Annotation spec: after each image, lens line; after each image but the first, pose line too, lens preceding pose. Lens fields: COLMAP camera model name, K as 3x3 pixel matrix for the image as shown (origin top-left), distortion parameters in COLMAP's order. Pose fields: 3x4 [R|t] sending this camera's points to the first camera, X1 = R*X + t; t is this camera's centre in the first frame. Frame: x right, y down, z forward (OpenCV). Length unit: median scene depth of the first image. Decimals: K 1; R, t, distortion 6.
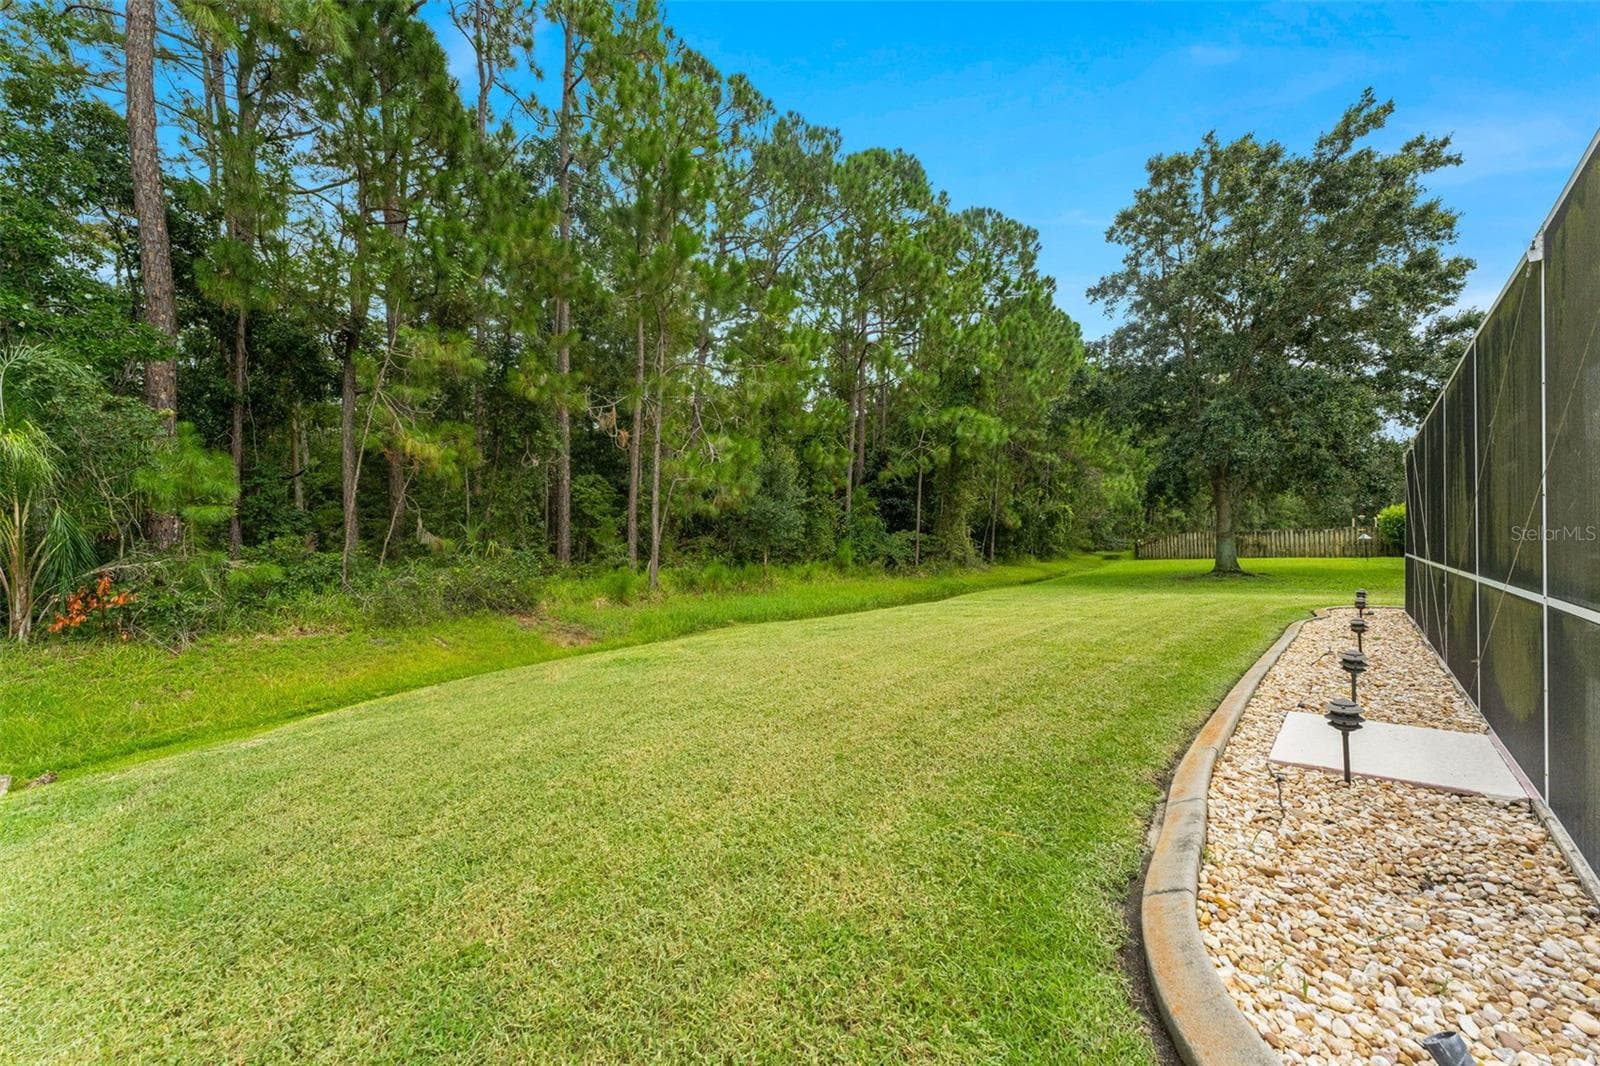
lens RADIAL K [[633.7, 0, 796.2], [0, 633.7, 538.1], [0, 0, 1]] dist [-0.000524, 0.000030]
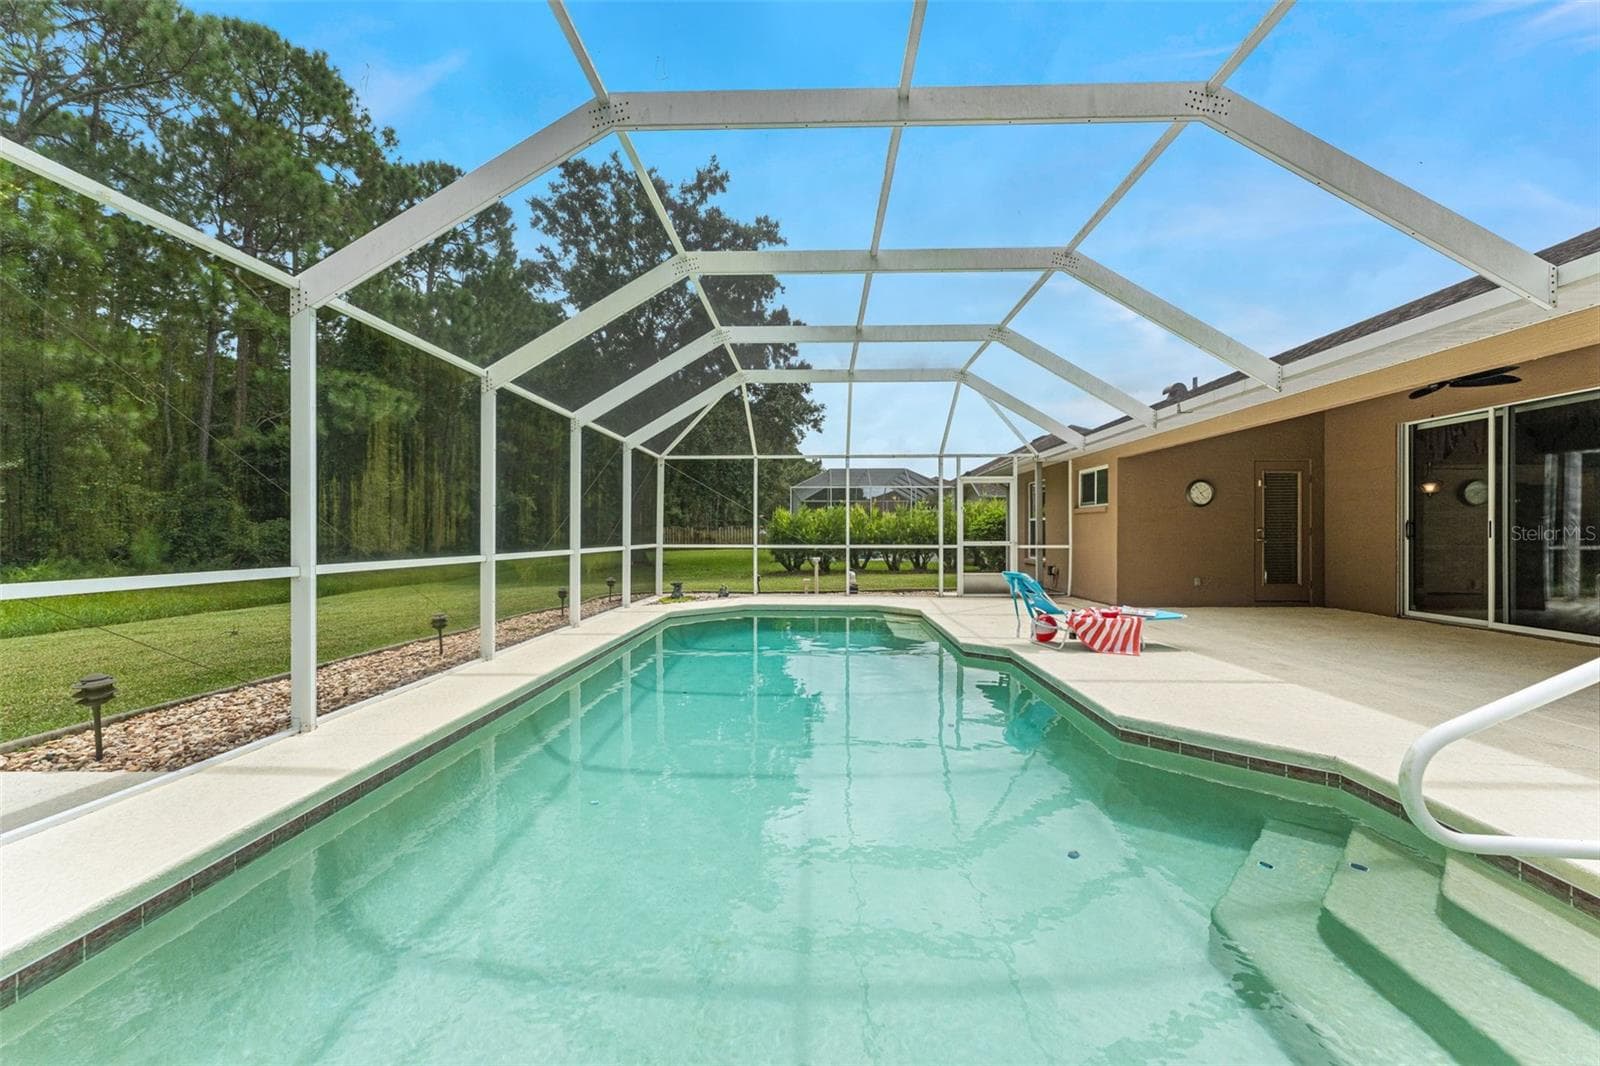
lens RADIAL K [[633.7, 0, 799.7], [0, 633.7, 531.3], [0, 0, 1]] dist [-0.000524, 0.000030]
pose [[0.765921, 0.005116, 0.642915, 0.249857], [-0.004290, 0.999987, -0.002848, 0.001225], [-0.642921, -0.000577, 0.765933, -0.018797]]
